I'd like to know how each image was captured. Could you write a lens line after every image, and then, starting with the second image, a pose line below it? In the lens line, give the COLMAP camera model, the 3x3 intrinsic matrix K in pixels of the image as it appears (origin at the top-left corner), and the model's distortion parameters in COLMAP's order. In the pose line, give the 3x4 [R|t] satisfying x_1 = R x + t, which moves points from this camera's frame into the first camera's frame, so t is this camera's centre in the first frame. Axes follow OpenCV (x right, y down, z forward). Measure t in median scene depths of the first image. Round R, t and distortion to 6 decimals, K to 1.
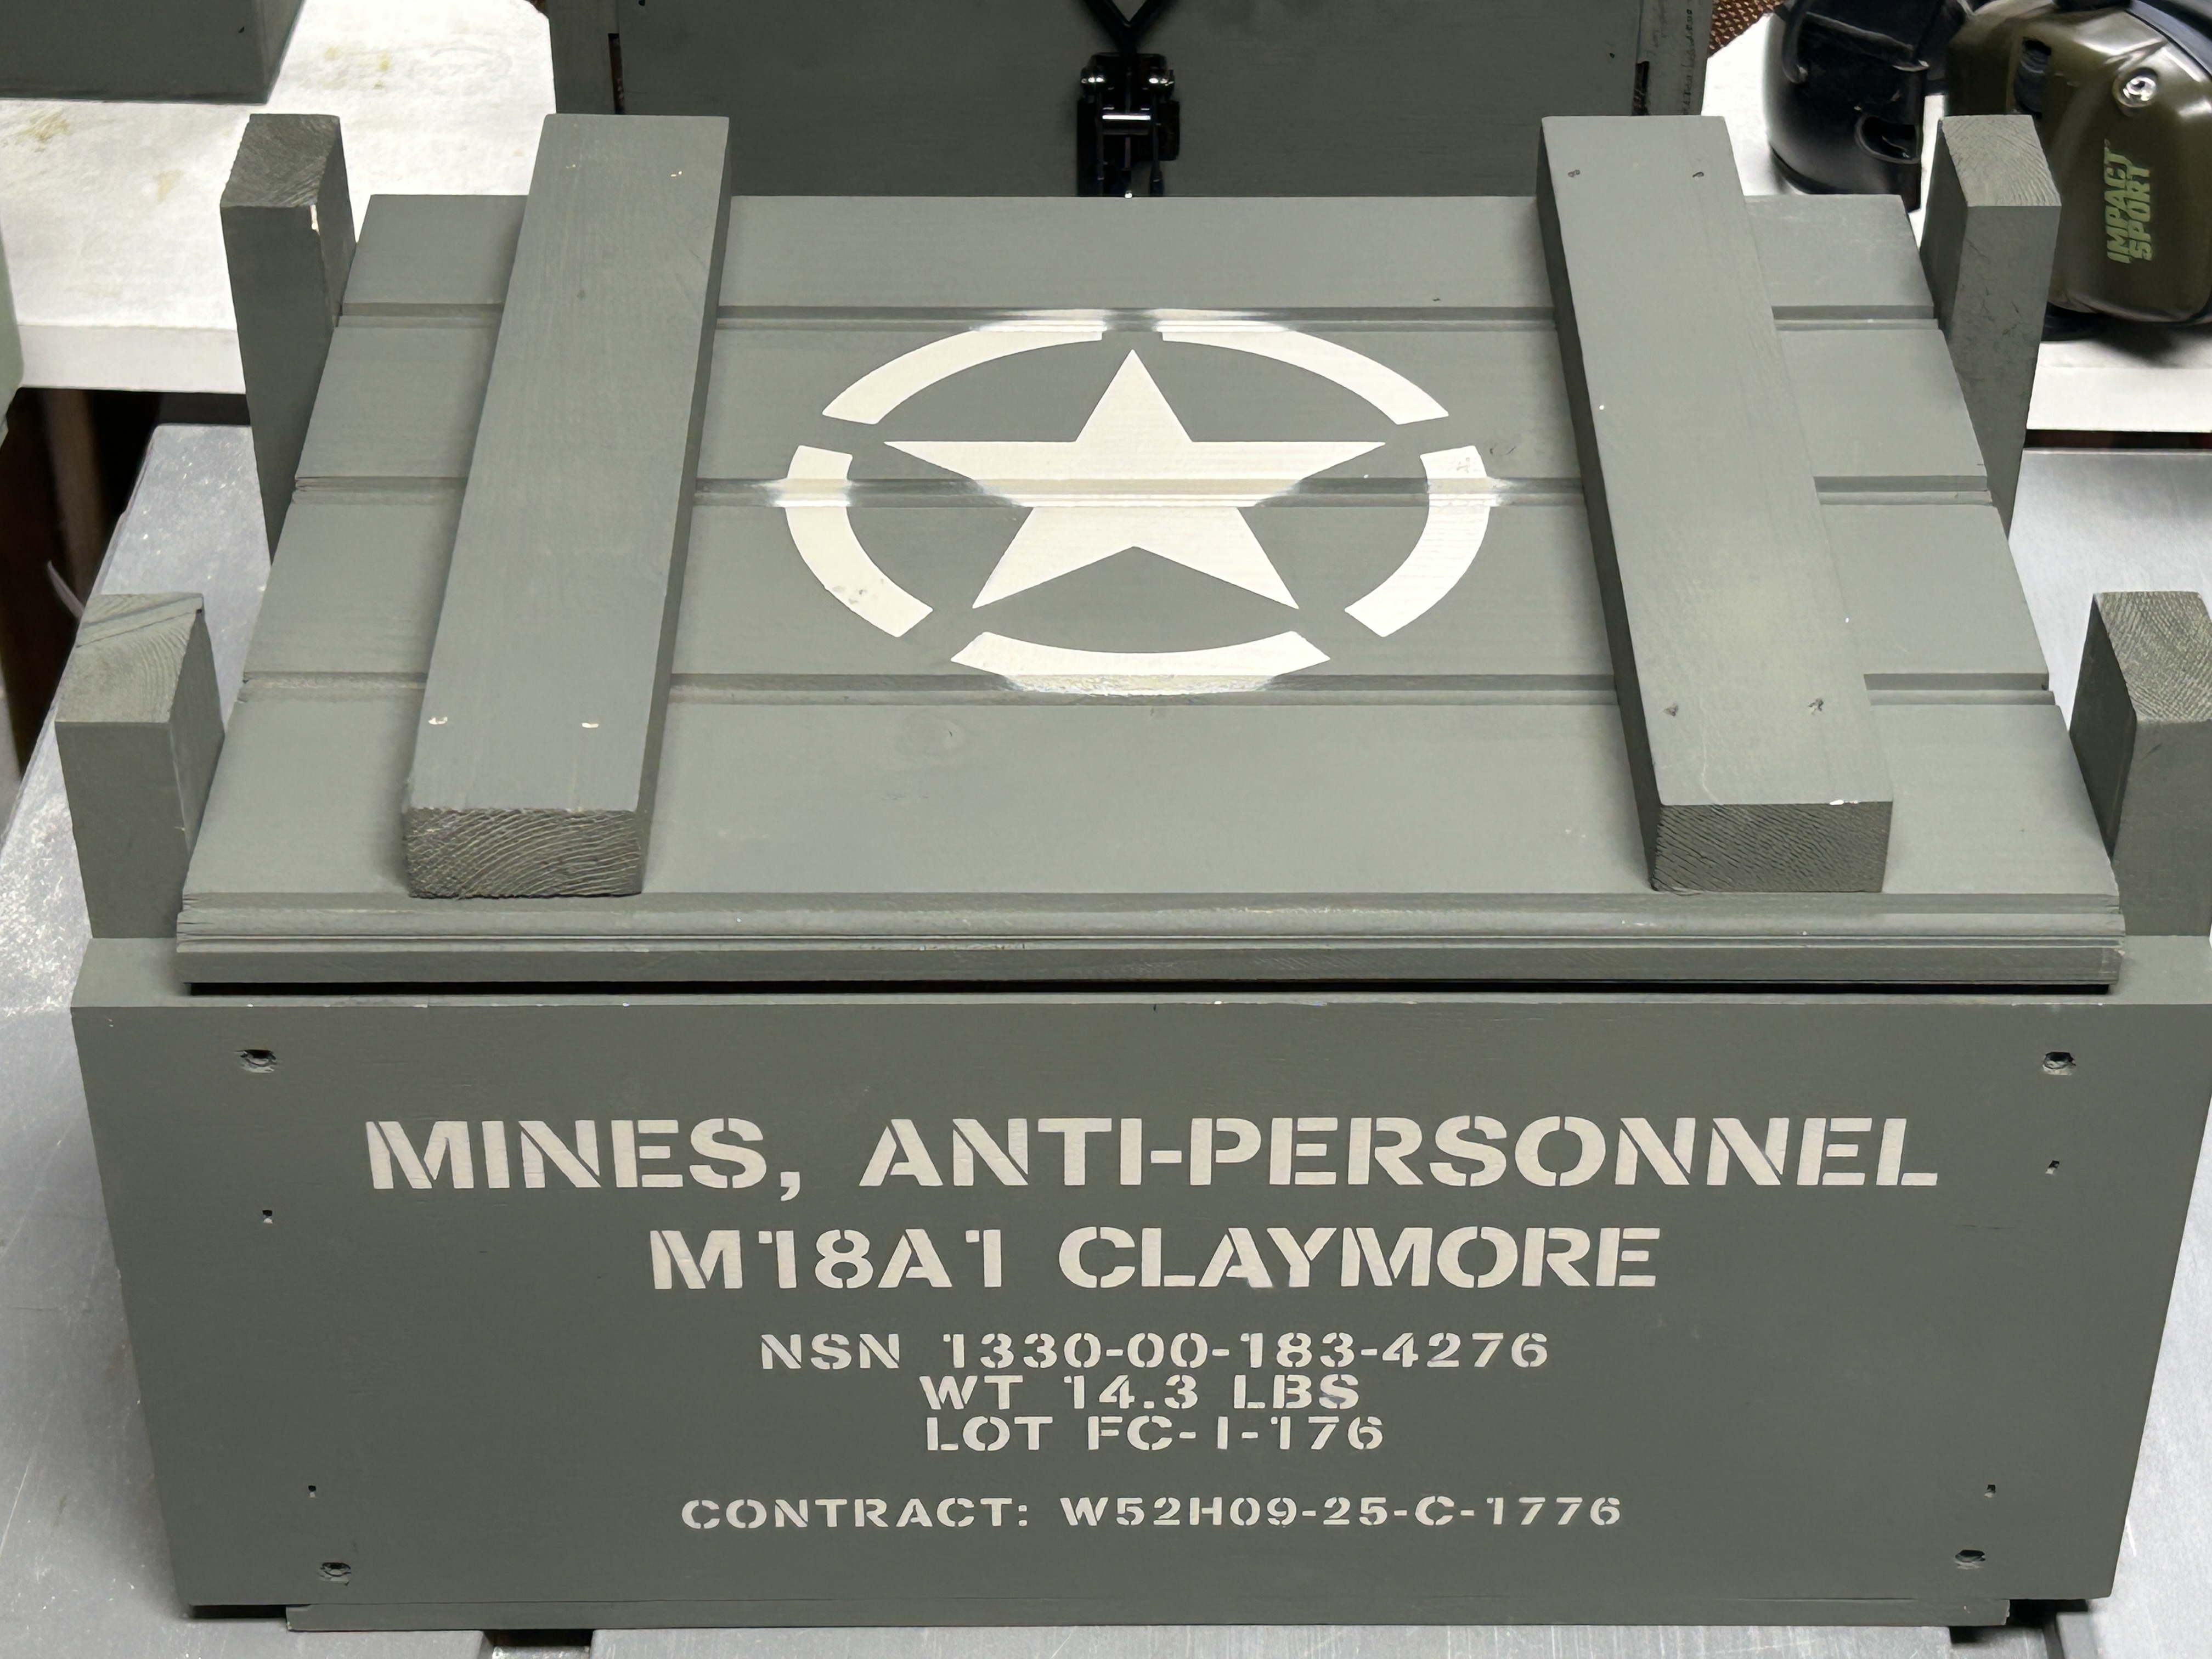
lens RADIAL K [[4378.7, 0, 1156.9], [0, 4378.7, 829.9], [0, 0, 1]] dist [0.225710, -0.746035]
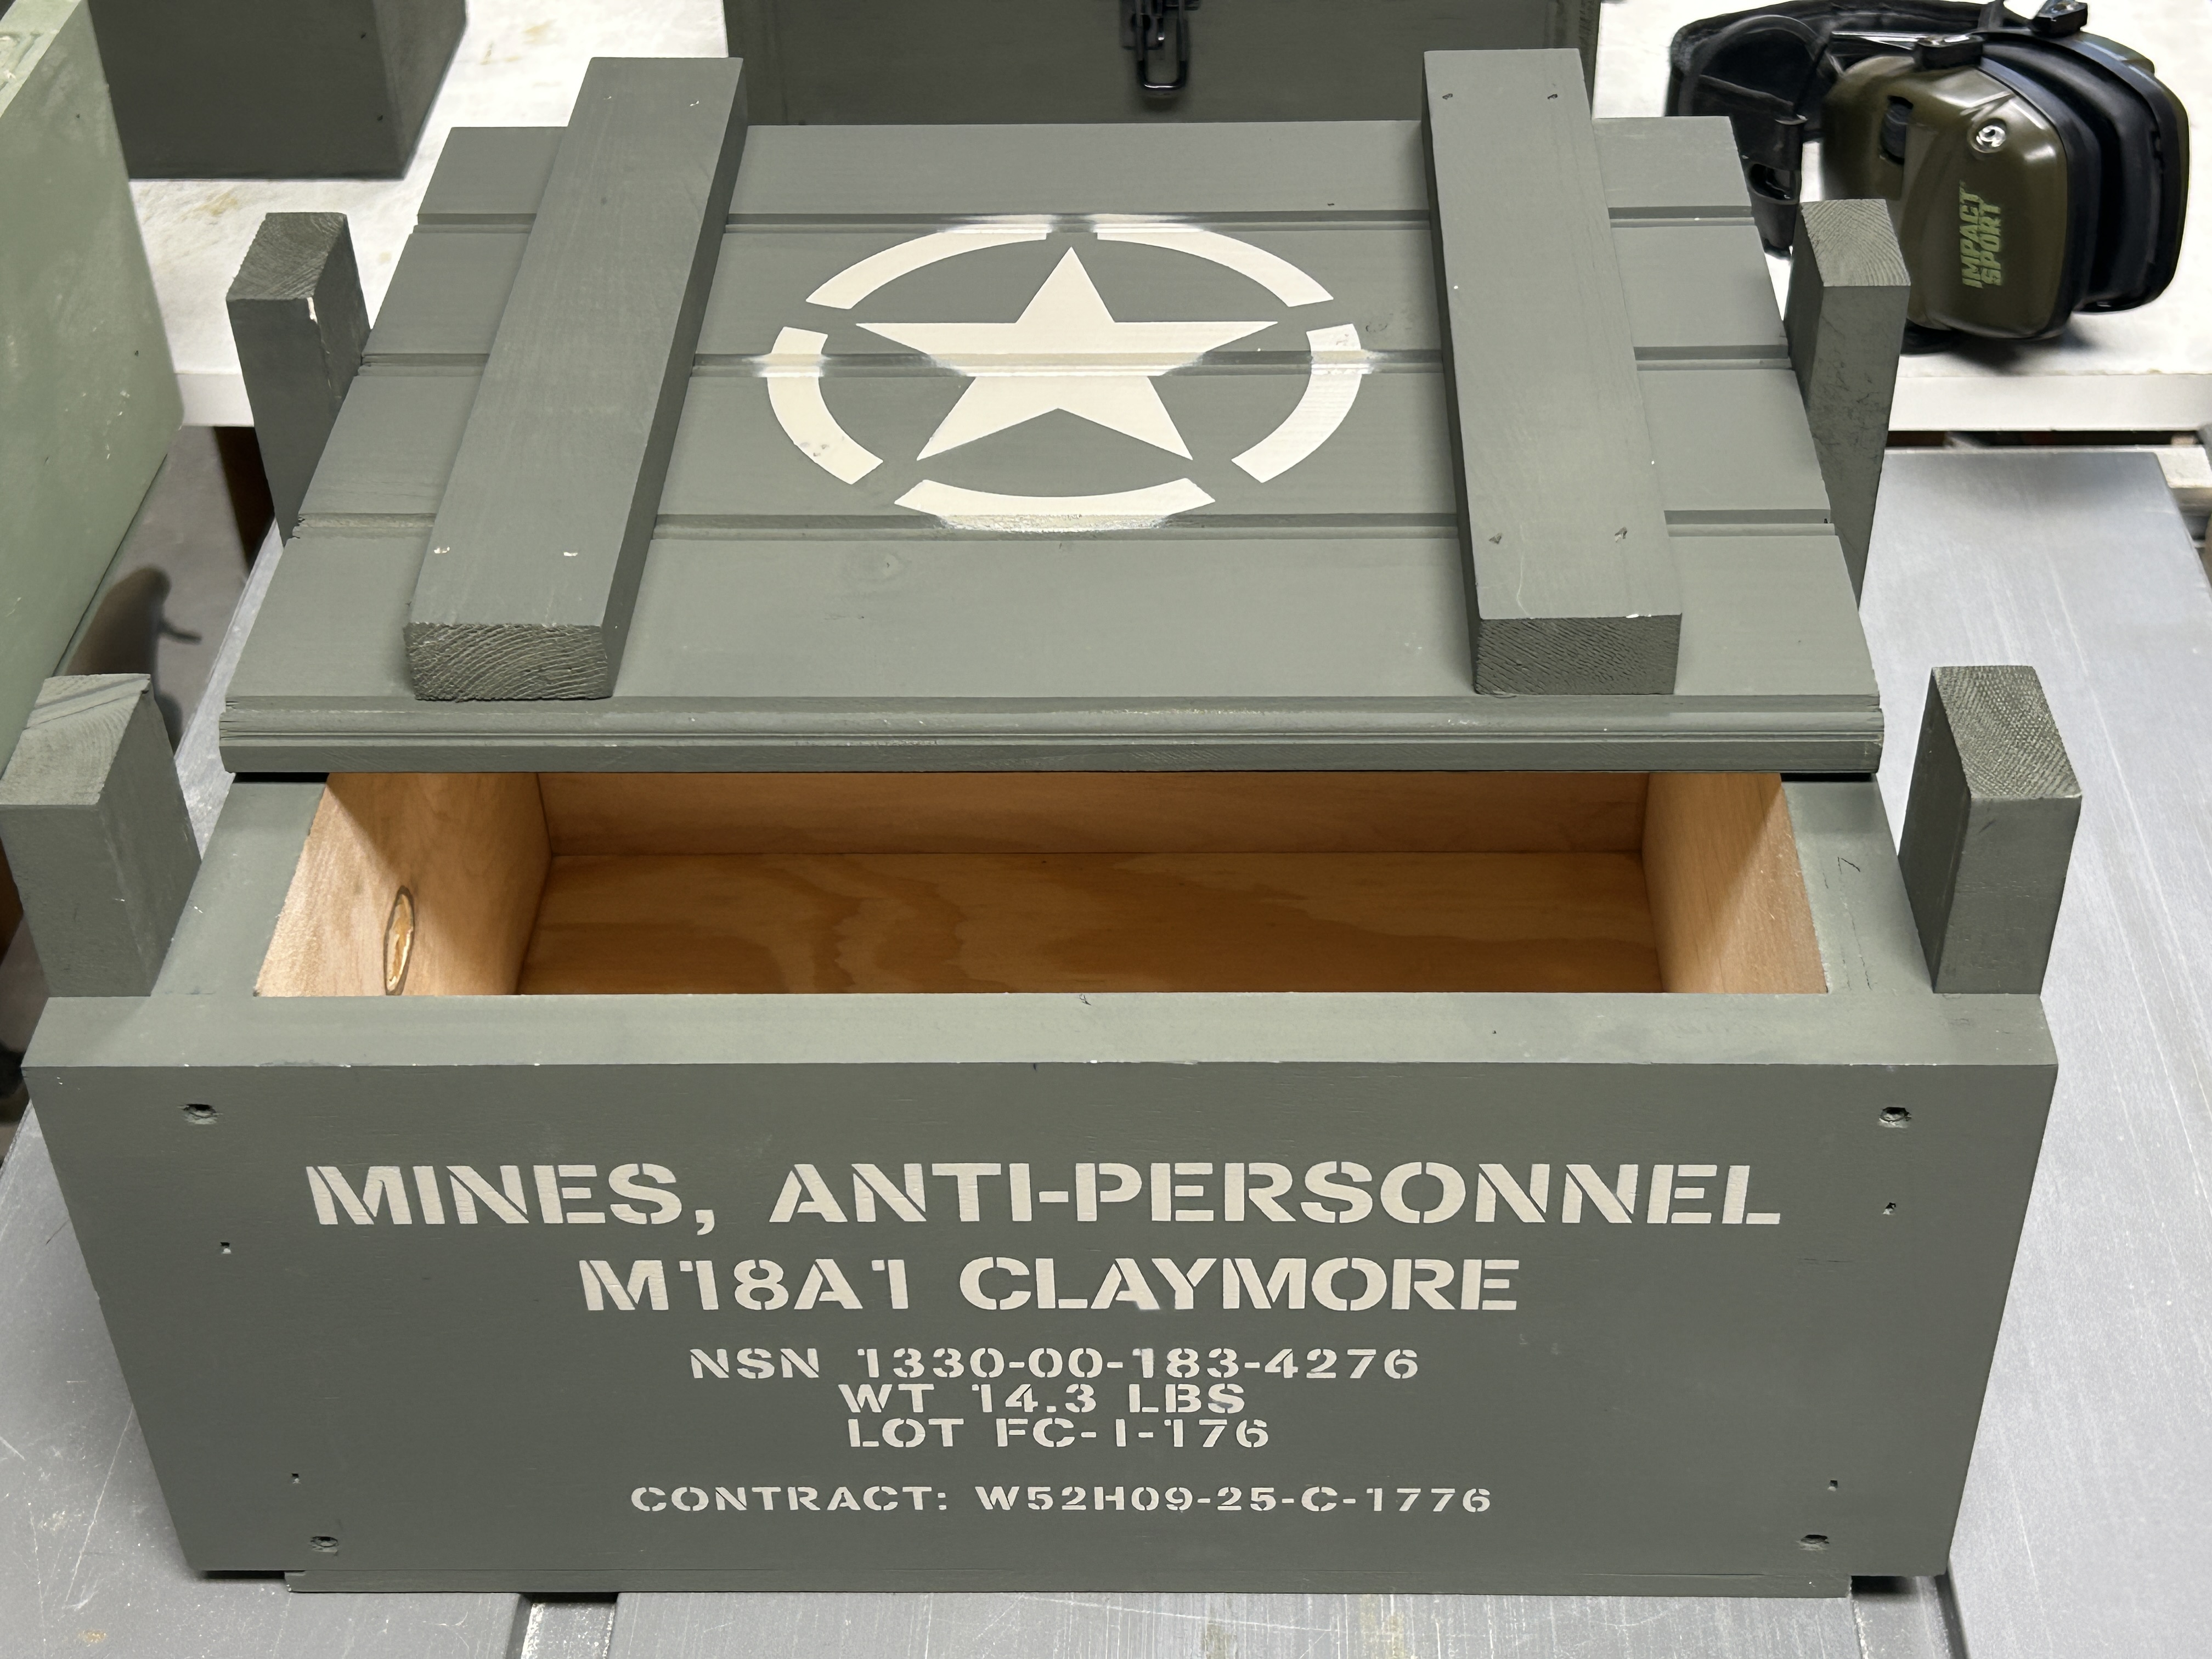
lens RADIAL K [[3203.3, 0, 1134.7], [0, 3203.3, 833.7], [0, 0, 1]] dist [0.241584, -1.010580]
pose [[0.999113, -0.000857, -0.042097, 0.053675], [0.002680, 0.999060, 0.043269, -0.046724], [0.042020, -0.043343, 0.998176, 0.216445]]
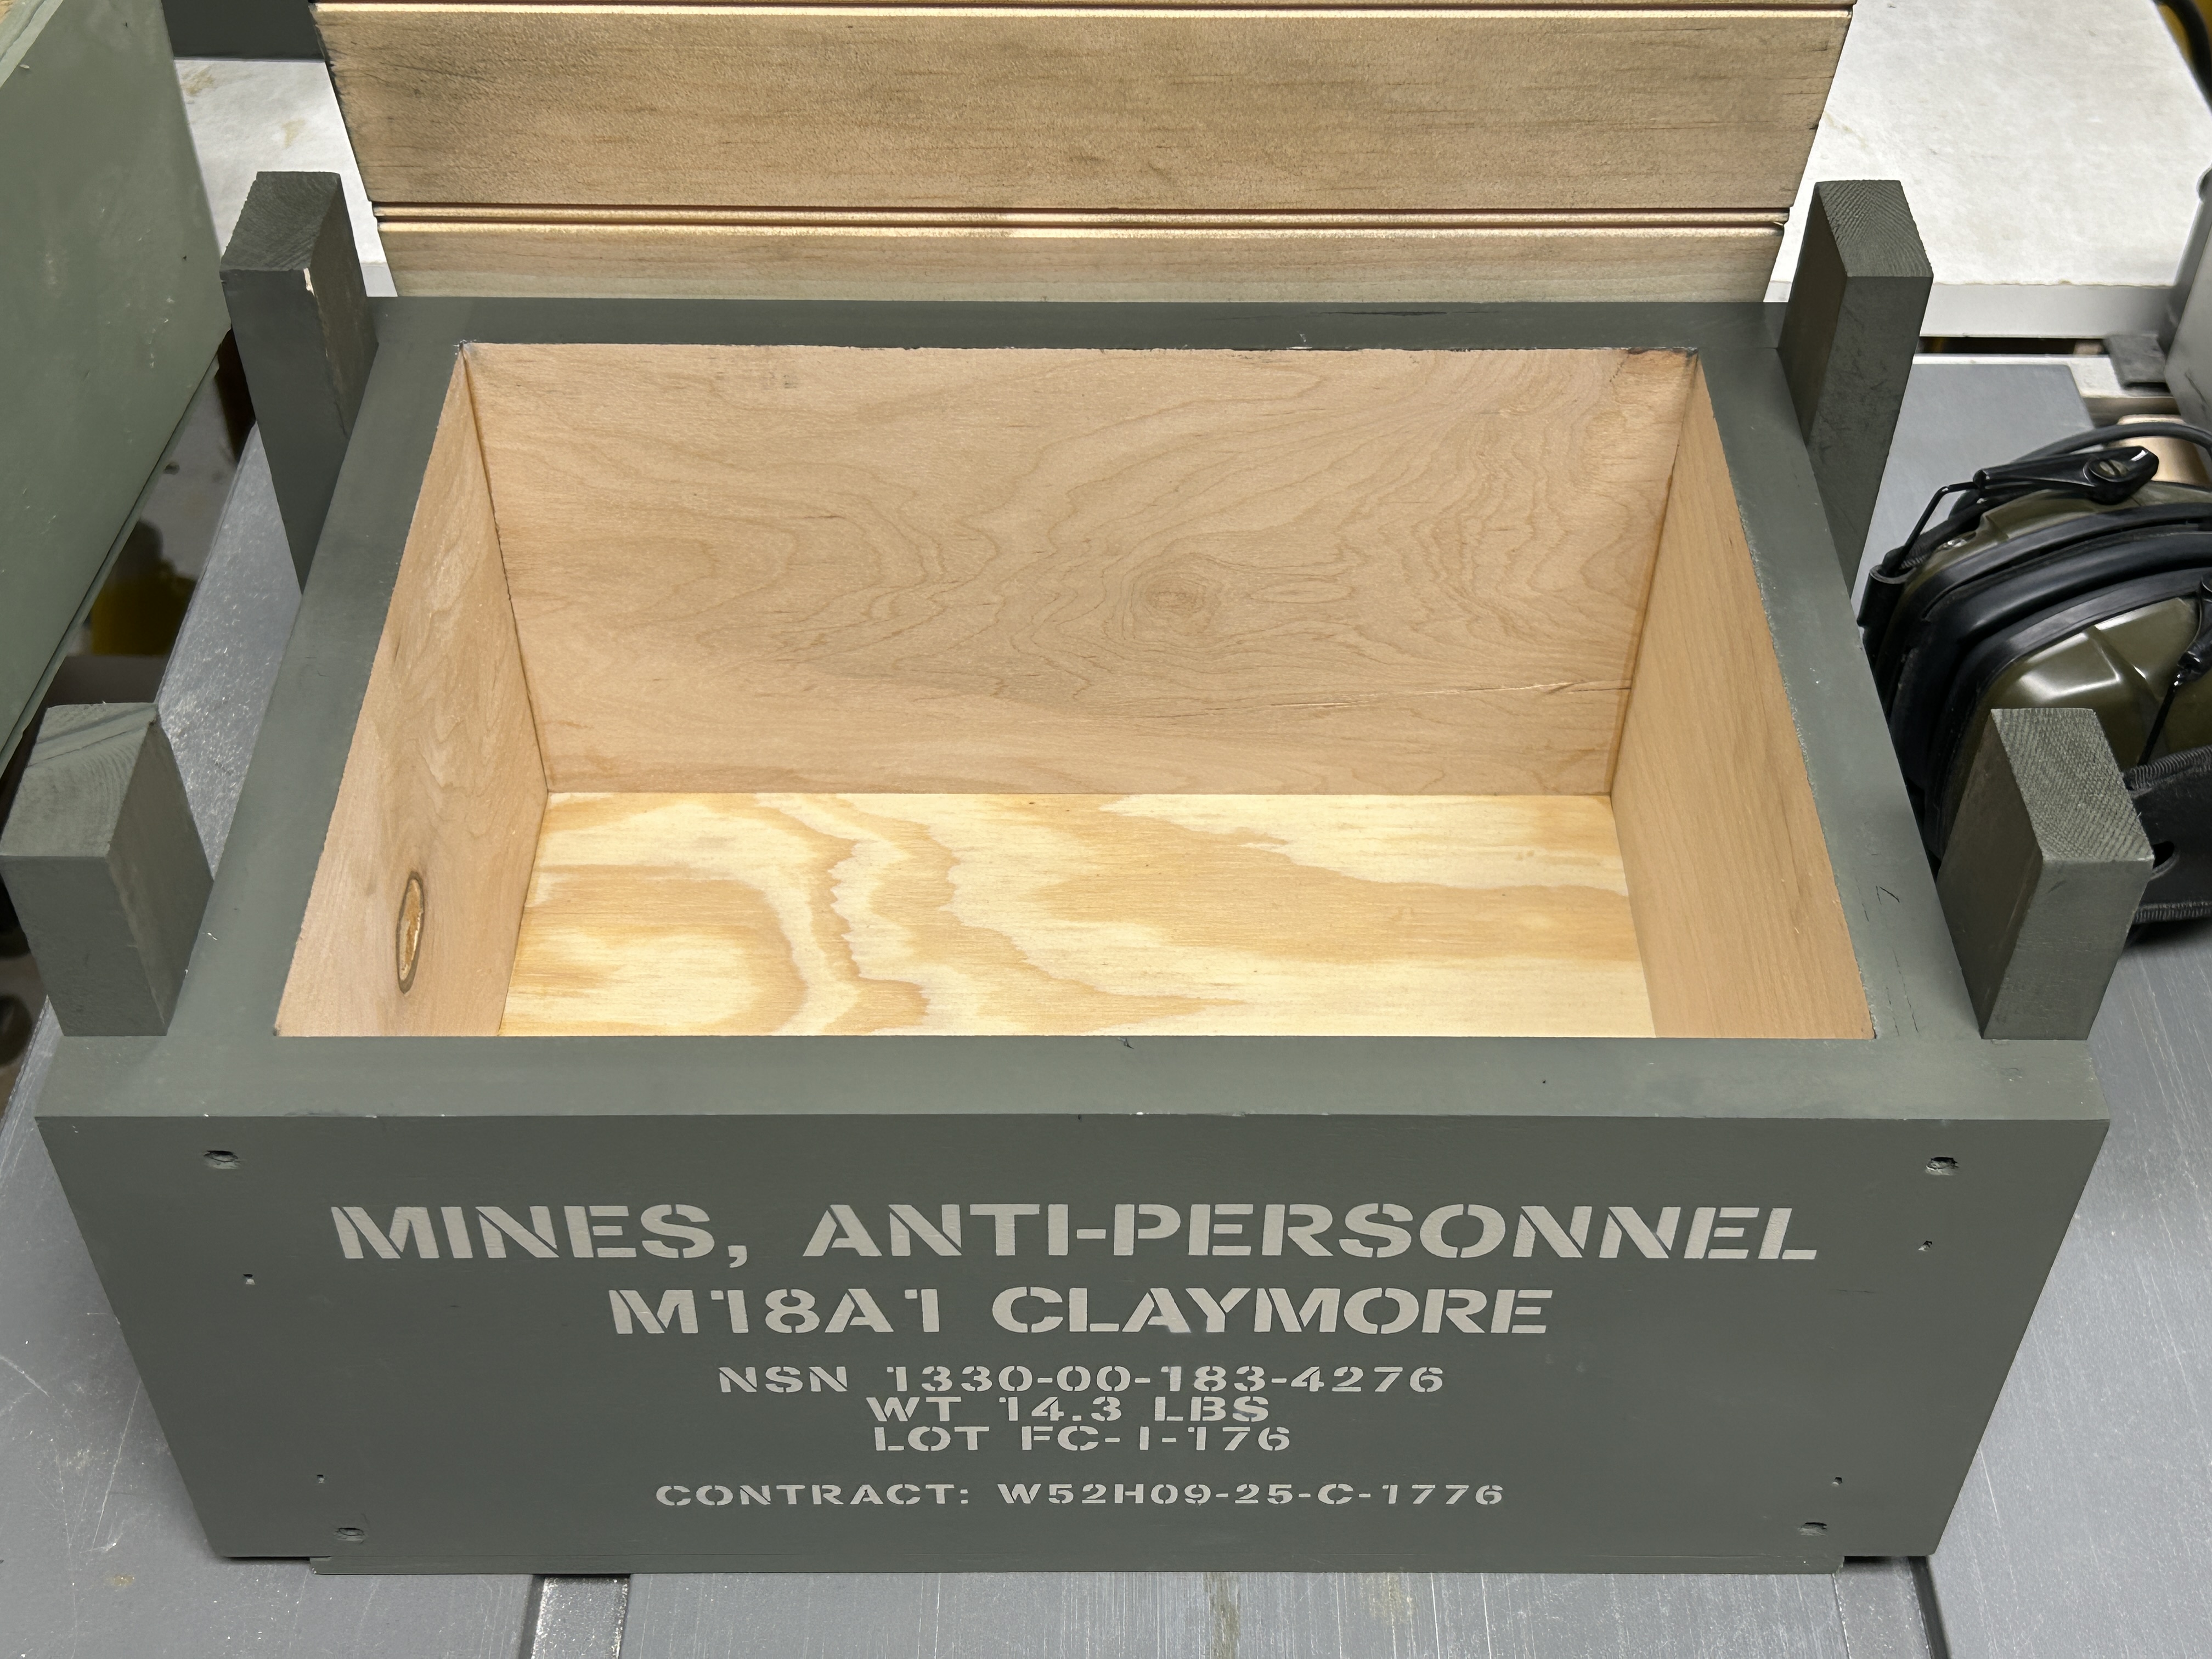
lens RADIAL K [[2834.3, 0, 1116.1], [0, 2834.3, 854.3], [0, 0, 1]] dist [0.213506, -0.796009]
pose [[0.999972, 0.006520, -0.003581, 0.009806], [-0.005962, 0.990374, 0.138291, -0.109256], [0.004448, -0.138265, 0.990385, 0.322478]]
